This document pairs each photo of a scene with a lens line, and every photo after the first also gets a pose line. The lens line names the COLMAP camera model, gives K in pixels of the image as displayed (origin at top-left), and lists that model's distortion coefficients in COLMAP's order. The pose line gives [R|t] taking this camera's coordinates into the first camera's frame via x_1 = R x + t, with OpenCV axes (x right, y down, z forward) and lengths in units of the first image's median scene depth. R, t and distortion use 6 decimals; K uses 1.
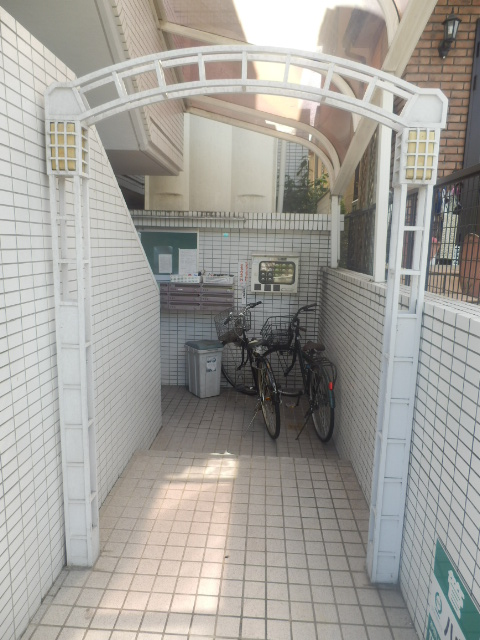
lens RADIAL K [[449.9, 0, 240.0], [0, 449.9, 320.0], [0, 0, 1]] dist [-0.002821, 0.001280]
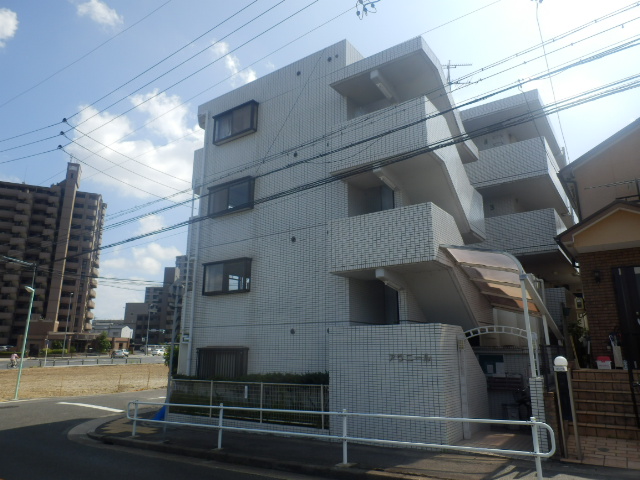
lens RADIAL K [[449.9, 0, 320.0], [0, 449.9, 240.0], [0, 0, 1]] dist [-0.002821, 0.001280]
pose [[0.851088, -0.145357, -0.504500, 0.371902], [-0.069792, 0.921060, -0.383116, 0.222766], [0.520364, 0.361275, 0.773758, -1.568743]]
